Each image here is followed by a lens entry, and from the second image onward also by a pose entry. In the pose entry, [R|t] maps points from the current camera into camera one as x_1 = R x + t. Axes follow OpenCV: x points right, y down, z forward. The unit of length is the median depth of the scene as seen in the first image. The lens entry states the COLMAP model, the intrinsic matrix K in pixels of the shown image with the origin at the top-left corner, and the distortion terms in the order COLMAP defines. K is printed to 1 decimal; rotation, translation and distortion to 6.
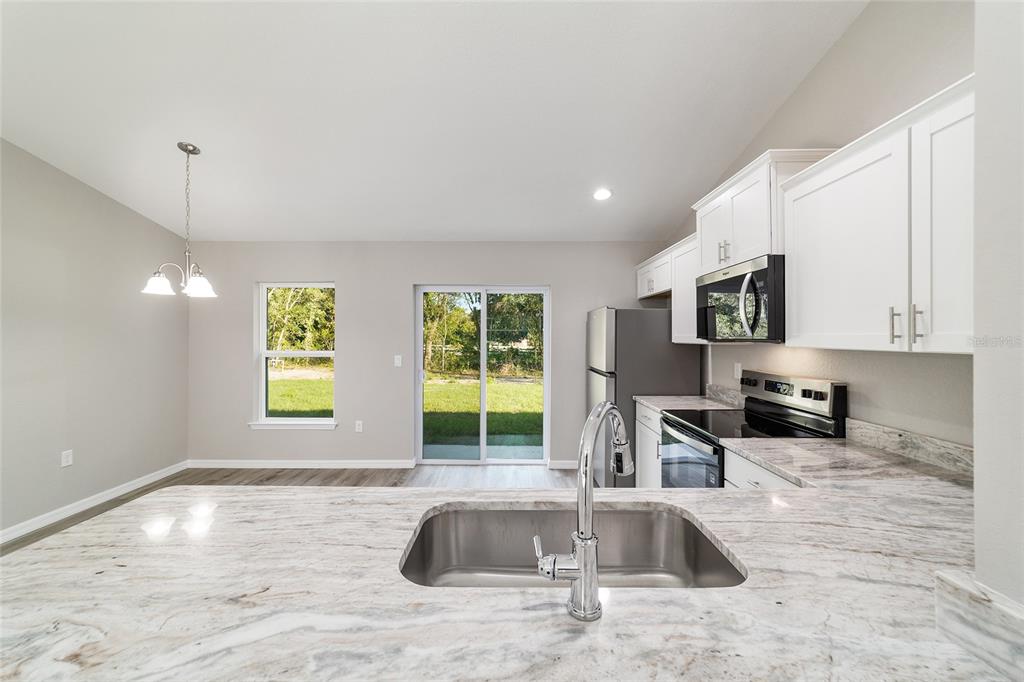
lens RADIAL K [[393.8, 0, 510.2], [0, 393.8, 336.7], [0, 0, 1]] dist [-0.017483, 0.008367]
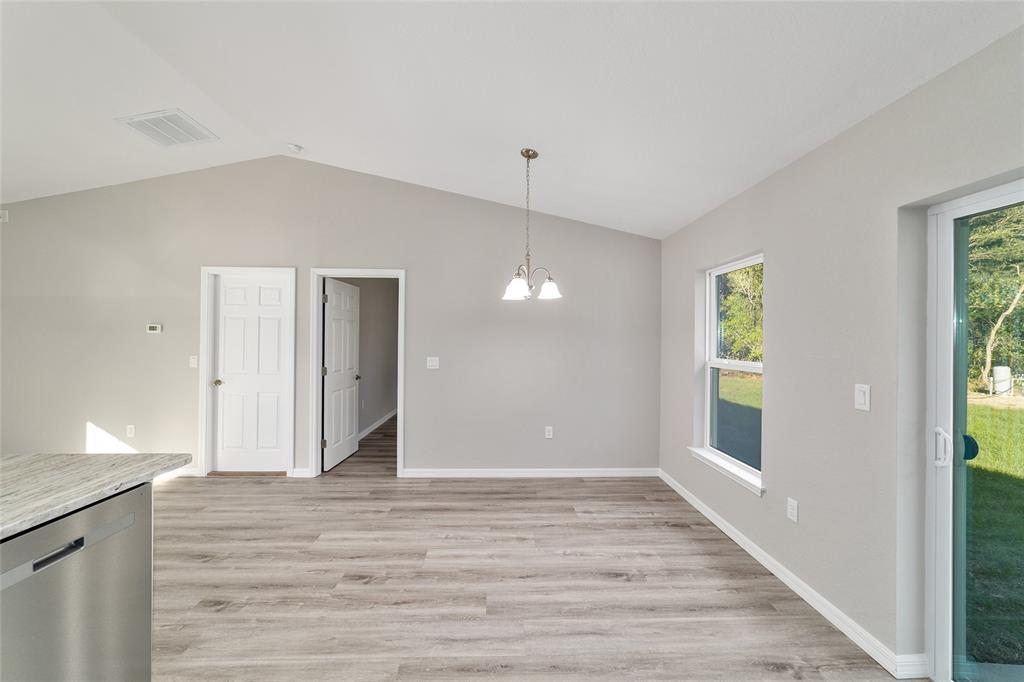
lens RADIAL K [[393.8, 0, 510.0], [0, 393.8, 340.4], [0, 0, 1]] dist [-0.017483, 0.008367]
pose [[0.035822, -0.000275, -0.999358, 0.192300], [-0.007041, 0.999975, -0.000528, 0.005925], [0.999333, 0.007056, 0.035819, 0.913036]]
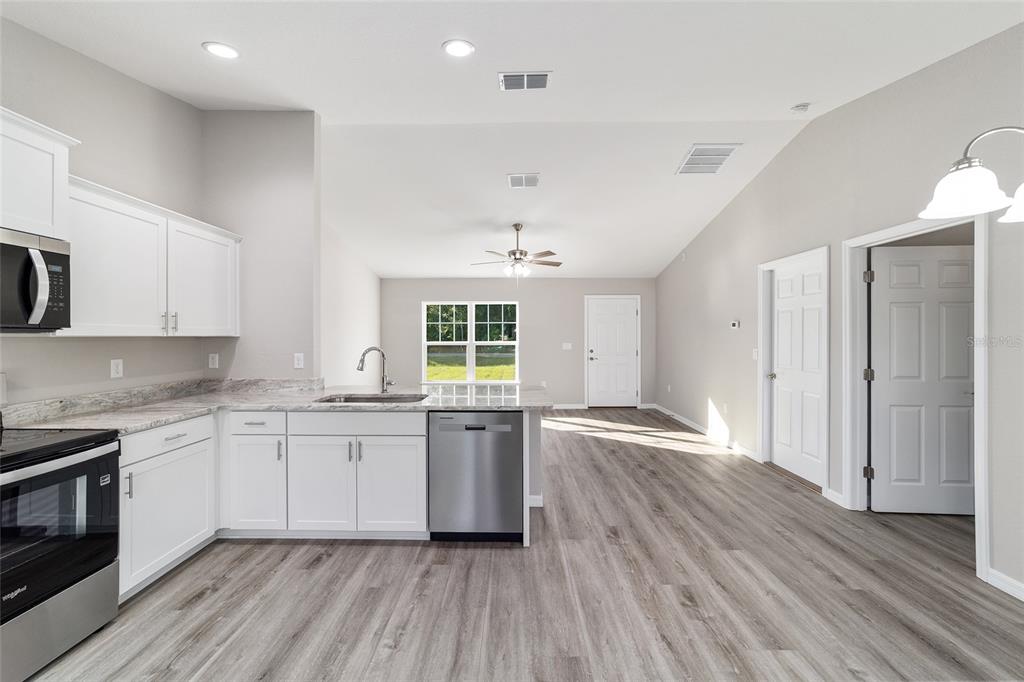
lens RADIAL K [[393.8, 0, 510.4], [0, 393.8, 335.6], [0, 0, 1]] dist [-0.017483, 0.008367]
pose [[-0.999956, 0.000876, 0.009311, -0.318560], [0.000864, 0.999999, -0.001312, 0.018271], [-0.009312, -0.001304, -0.999956, 1.367035]]
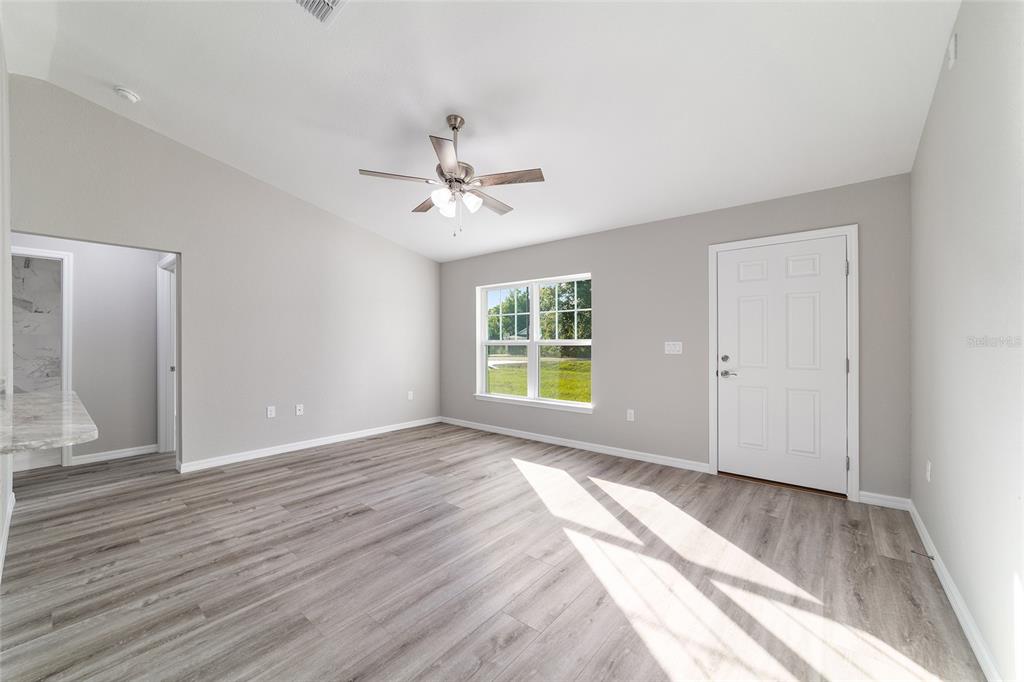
lens RADIAL K [[393.8, 0, 511.2], [0, 393.8, 340.4], [0, 0, 1]] dist [-0.017483, 0.008367]
pose [[-0.774650, 0.001889, 0.632387, -1.115345], [0.000530, 0.999997, -0.002338, 0.063722], [-0.632390, -0.001476, -0.774649, 0.144946]]
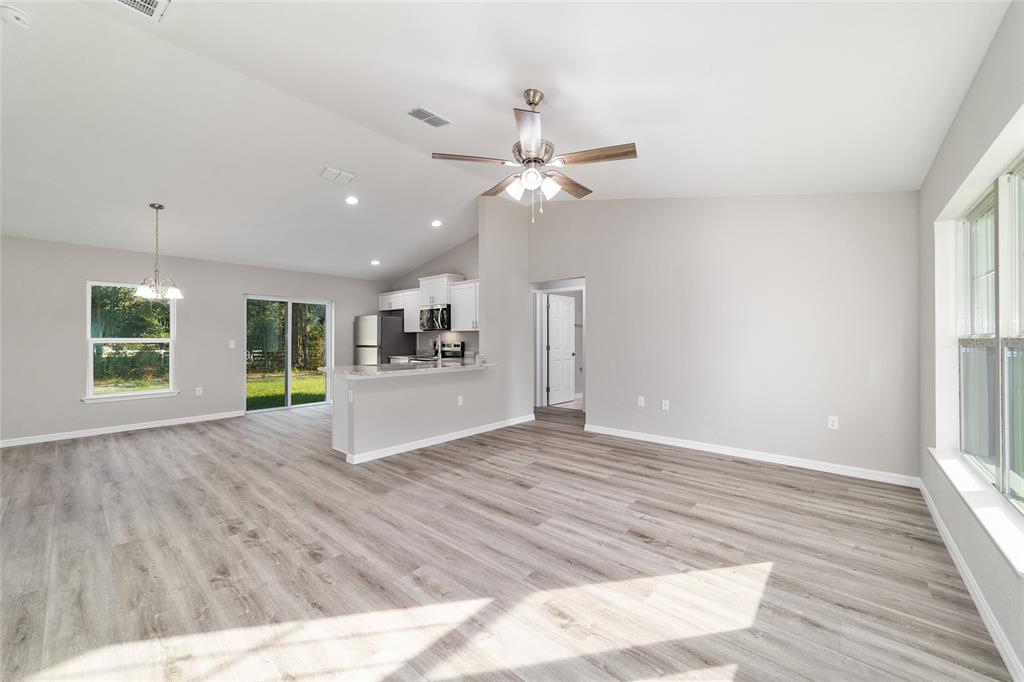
lens RADIAL K [[393.8, 0, 510.7], [0, 393.8, 338.4], [0, 0, 1]] dist [-0.017483, 0.008367]
pose [[0.653319, -0.001239, 0.757082, -1.087819], [0.002623, 0.999996, -0.000628, 0.064850], [-0.757078, 0.002396, 0.653320, -1.147192]]
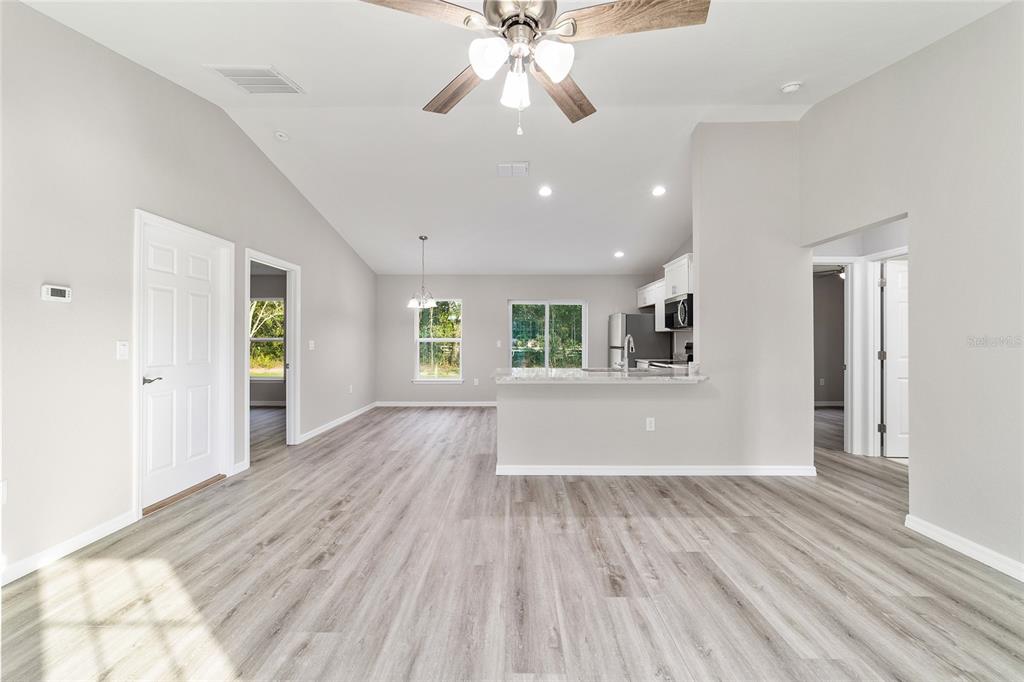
lens RADIAL K [[393.8, 0, 509.4], [0, 393.8, 337.2], [0, 0, 1]] dist [-0.017483, 0.008367]
pose [[0.999975, -0.001408, -0.006998, -0.347045], [0.001364, 0.999980, -0.006203, 0.065553], [0.007007, 0.006194, 0.999956, -1.108856]]
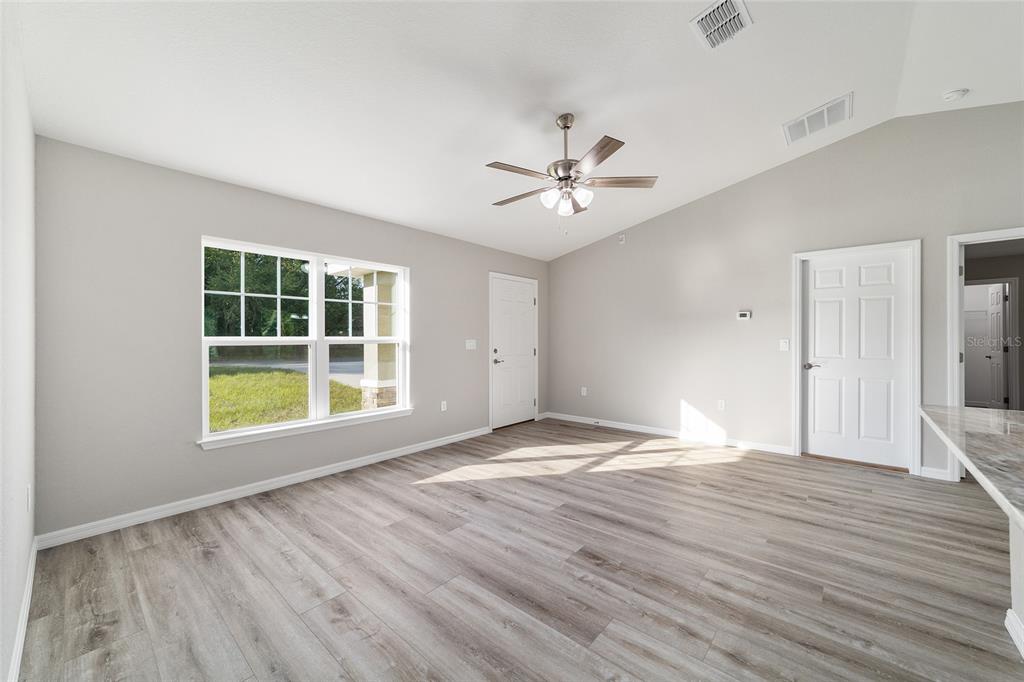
lens RADIAL K [[393.8, 0, 510.8], [0, 393.8, 339.0], [0, 0, 1]] dist [-0.017483, 0.008367]
pose [[-0.655570, 0.000283, -0.755134, 0.553676], [0.002966, 0.999993, -0.002201, 0.066983], [0.755129, -0.003683, -0.655566, 0.004180]]
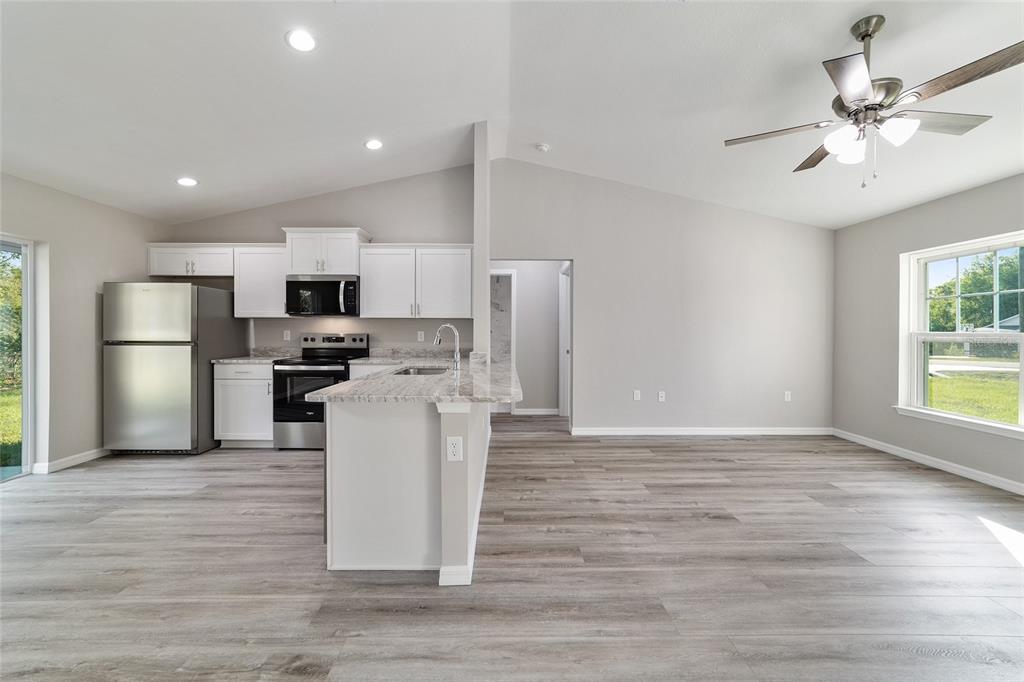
lens RADIAL K [[393.8, 0, 510.8], [0, 393.8, 336.5], [0, 0, 1]] dist [-0.017483, 0.008367]
pose [[-0.021297, -0.014503, 0.999668, -1.077929], [-0.004448, 0.999886, 0.014411, 0.066914], [-0.999763, -0.004139, -0.021359, 0.126720]]
